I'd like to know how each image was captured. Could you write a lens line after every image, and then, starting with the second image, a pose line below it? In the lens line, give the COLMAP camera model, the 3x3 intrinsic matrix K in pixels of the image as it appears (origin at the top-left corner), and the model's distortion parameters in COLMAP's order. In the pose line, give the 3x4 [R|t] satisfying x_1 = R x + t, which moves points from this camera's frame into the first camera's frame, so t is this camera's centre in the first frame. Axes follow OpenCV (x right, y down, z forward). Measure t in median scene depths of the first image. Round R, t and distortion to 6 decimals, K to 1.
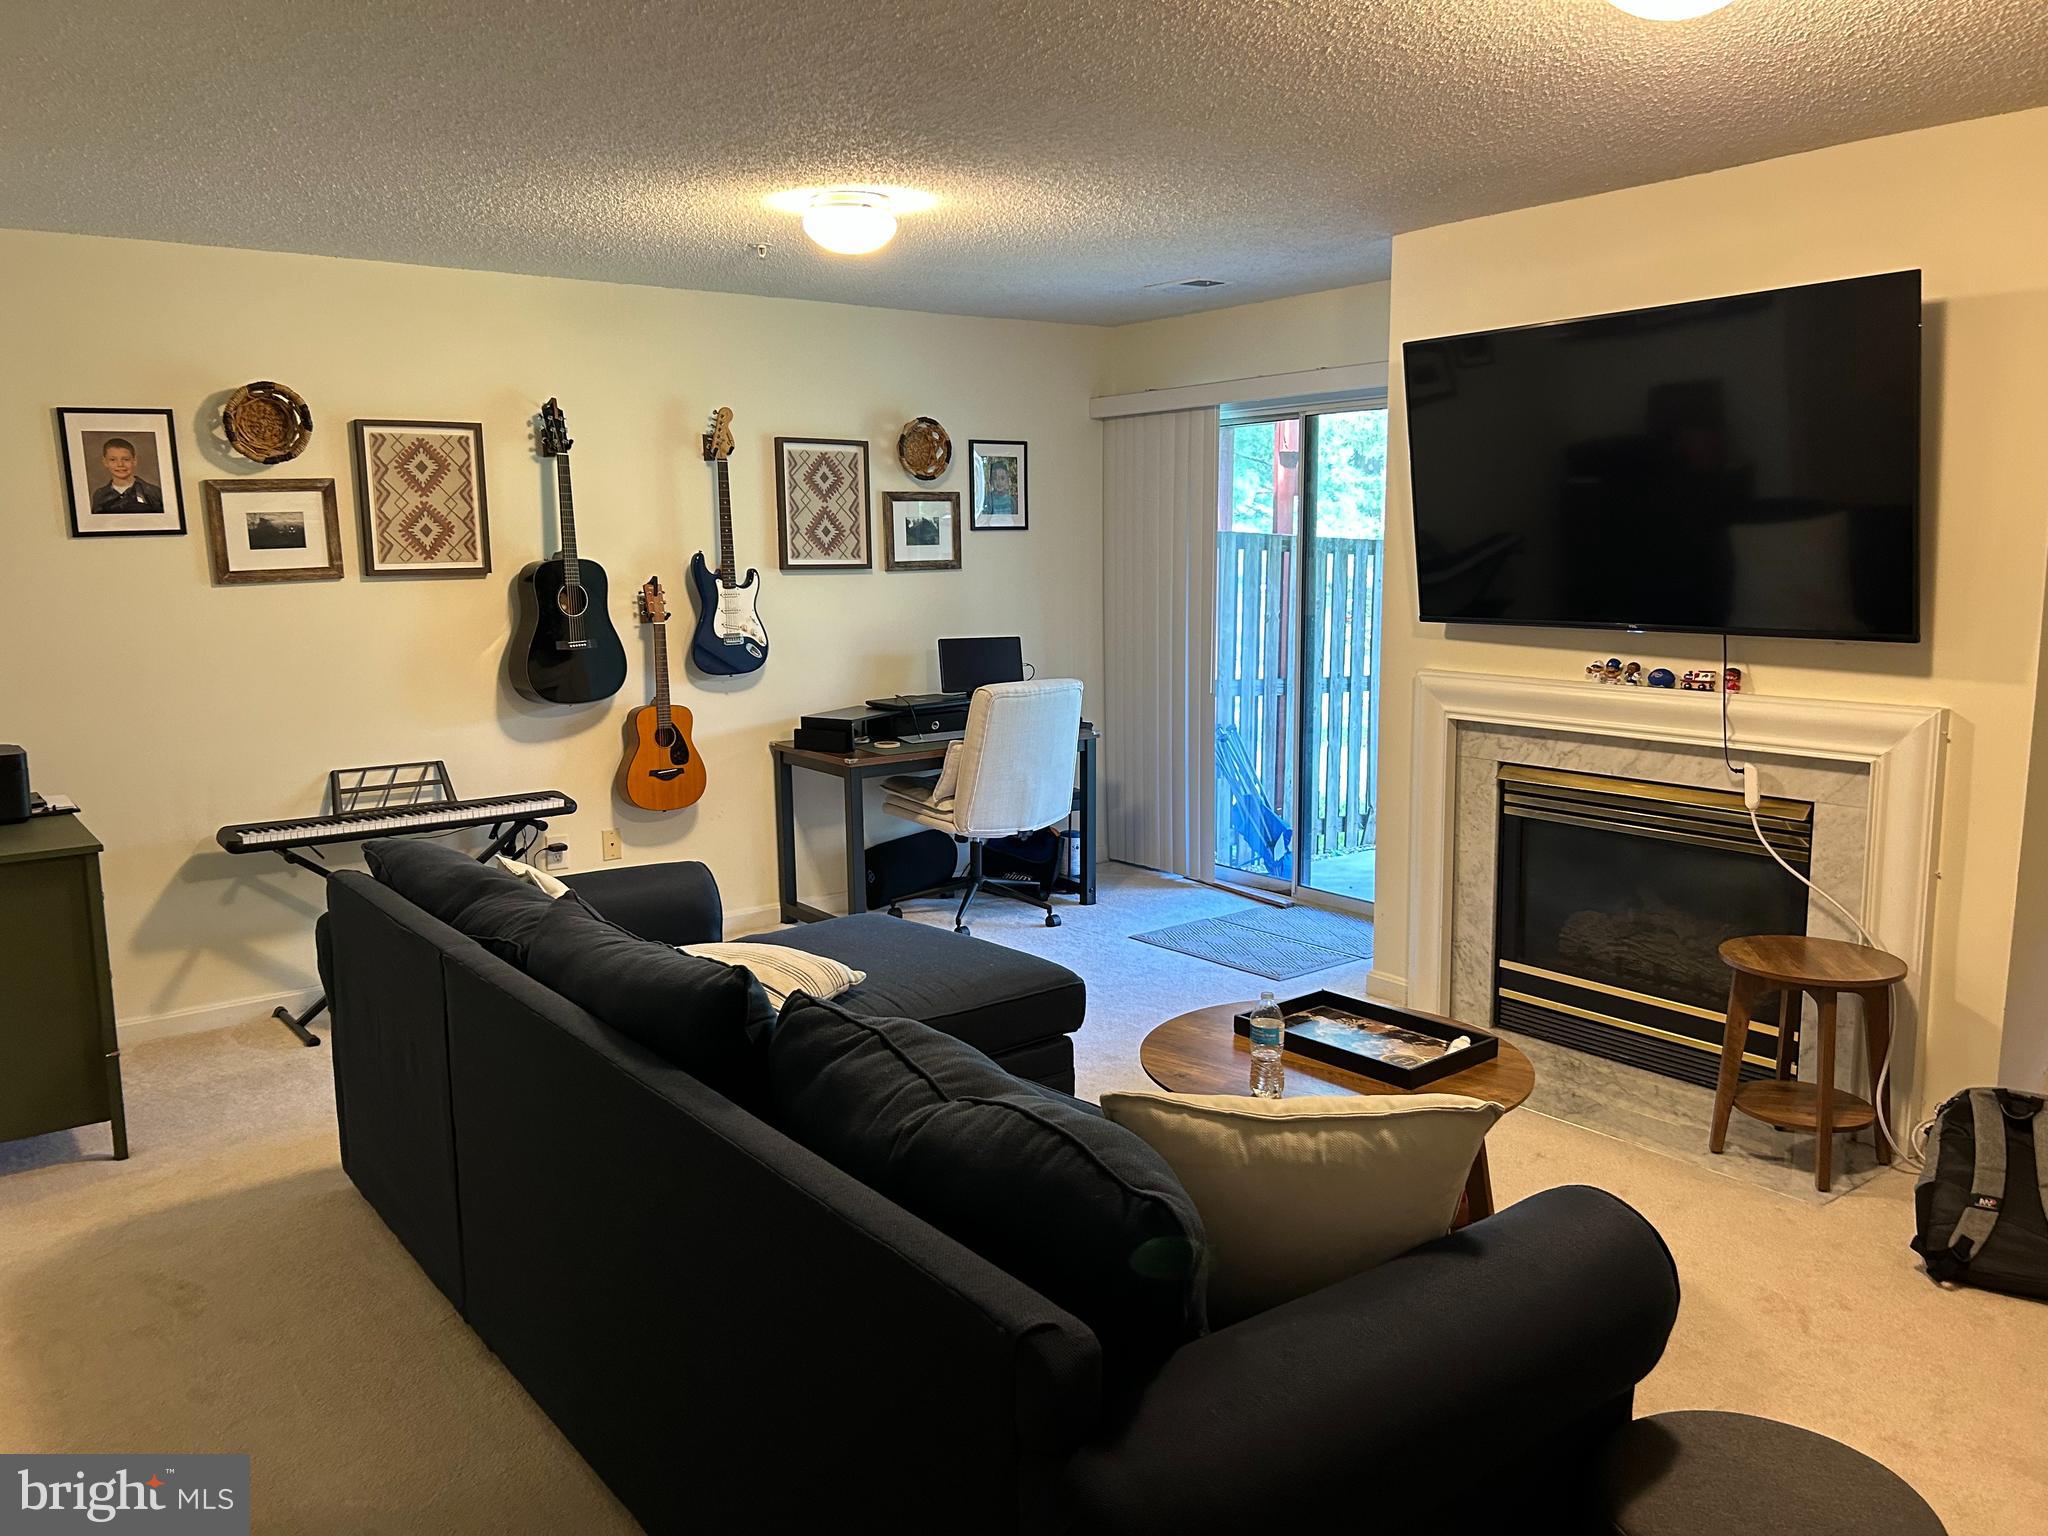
lens RADIAL K [[1544.8, 0, 1024.0], [0, 1544.8, 768.0], [0, 0, 1]] dist [0.117149, -0.246762]
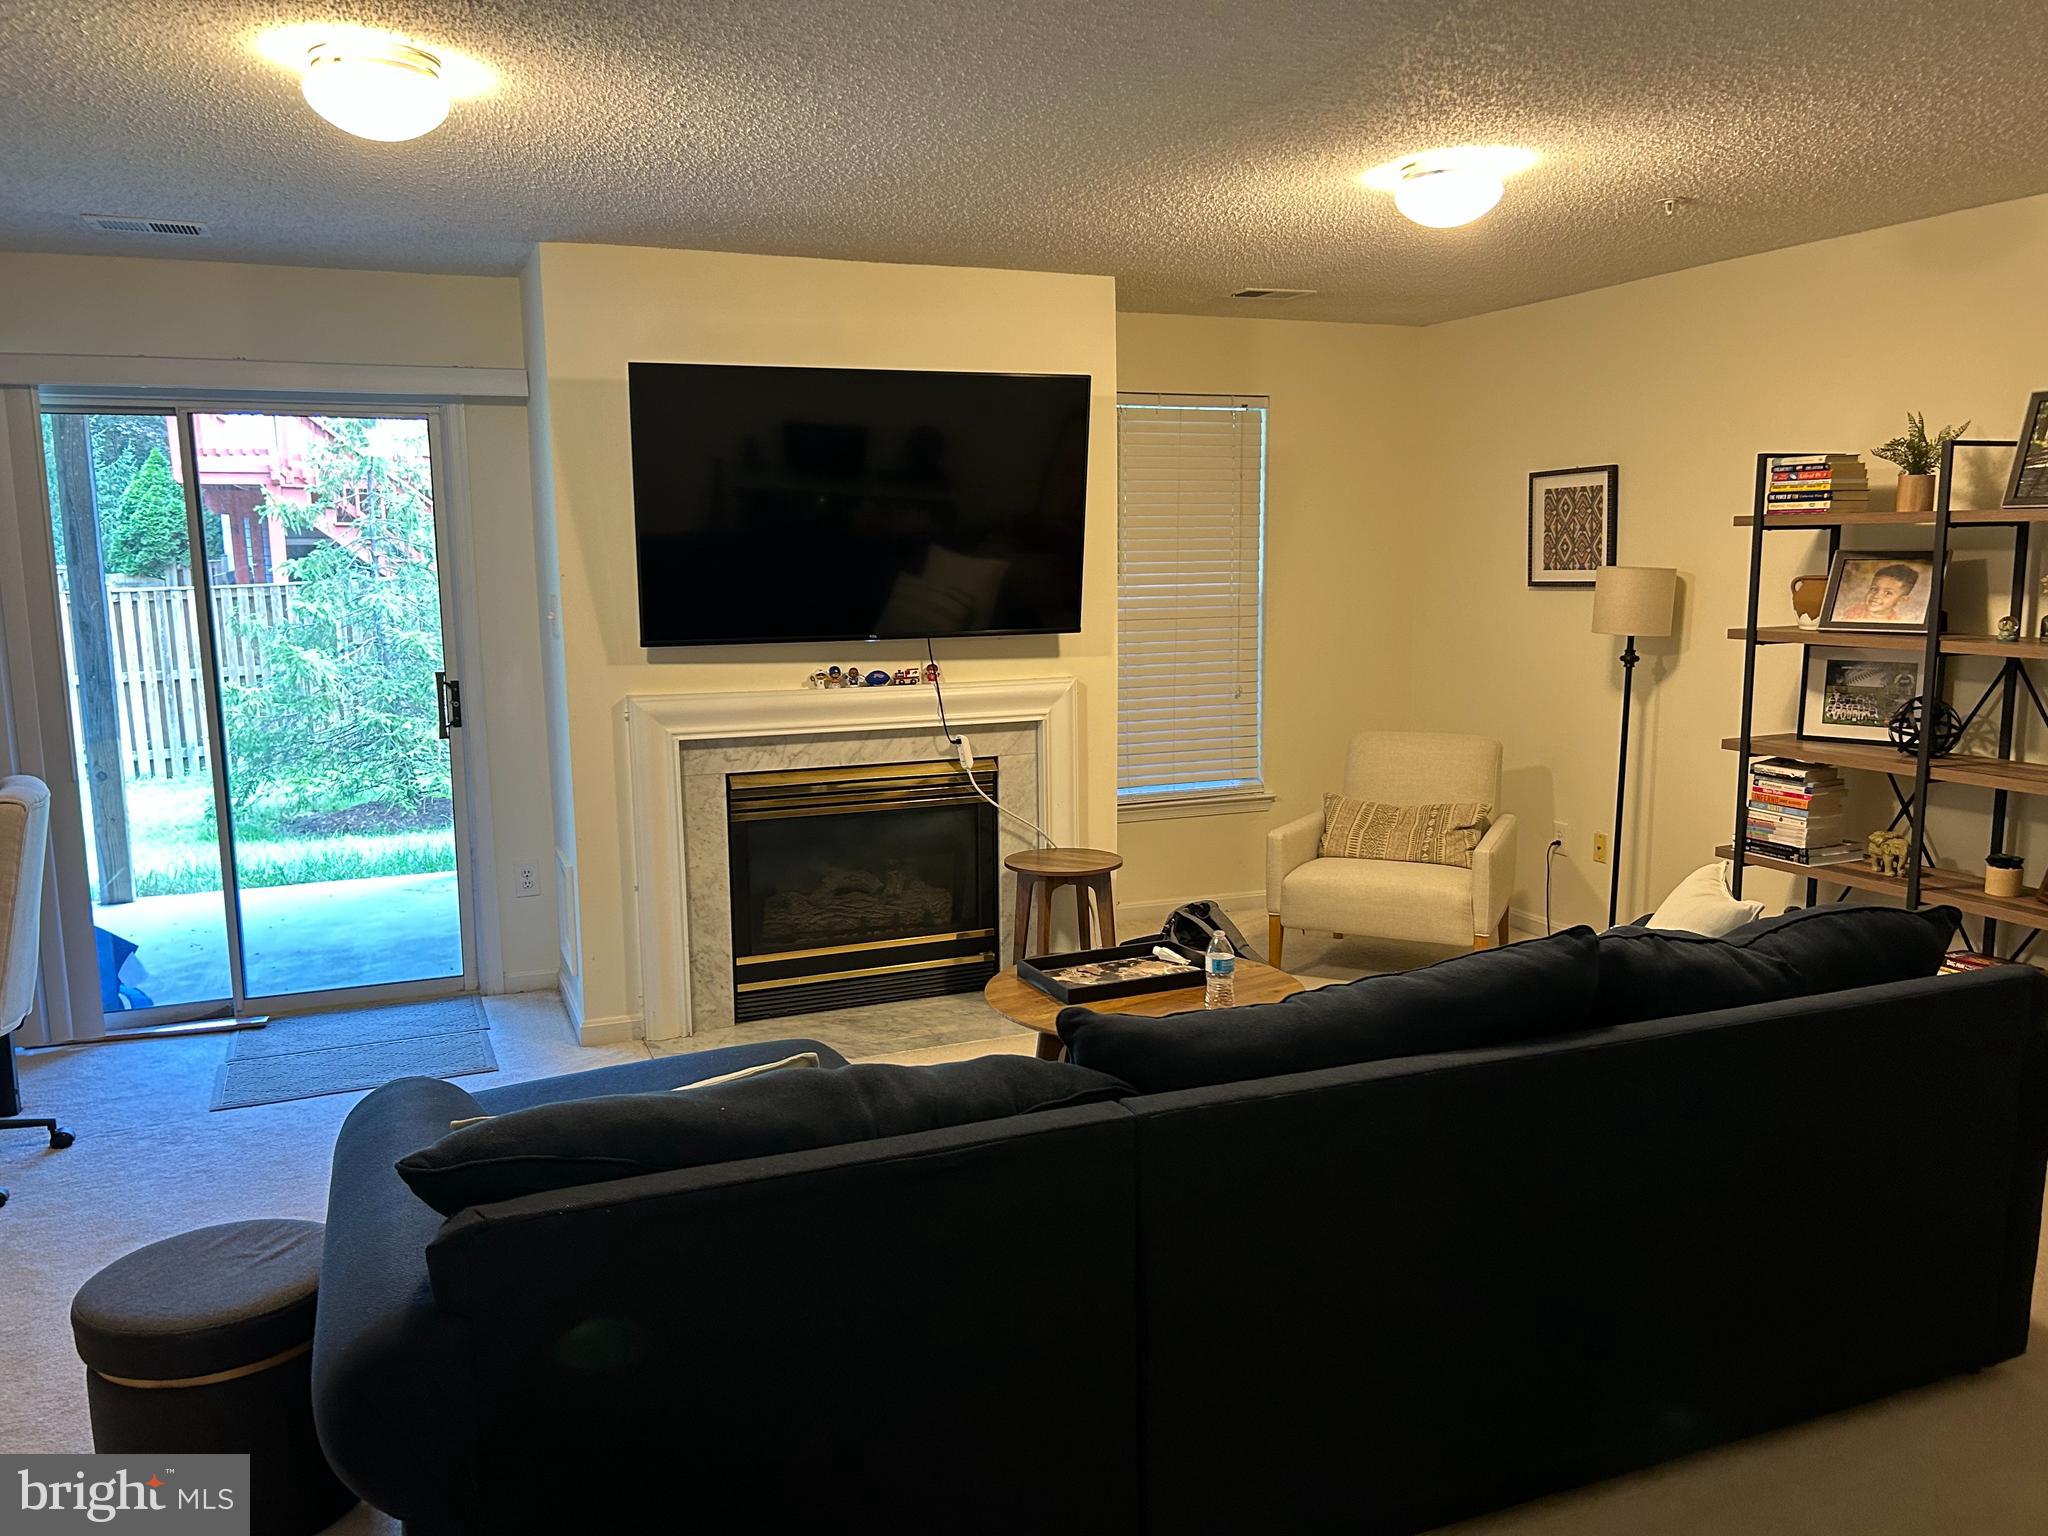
lens RADIAL K [[1528.5, 0, 984.8], [0, 1528.5, 788.7], [0, 0, 1]] dist [0.115539, -0.131582]
pose [[0.264221, -0.133451, 0.955185, -0.710213], [0.155402, 0.983331, 0.094396, -0.071597], [-0.951860, 0.123496, 0.280555, 0.589738]]
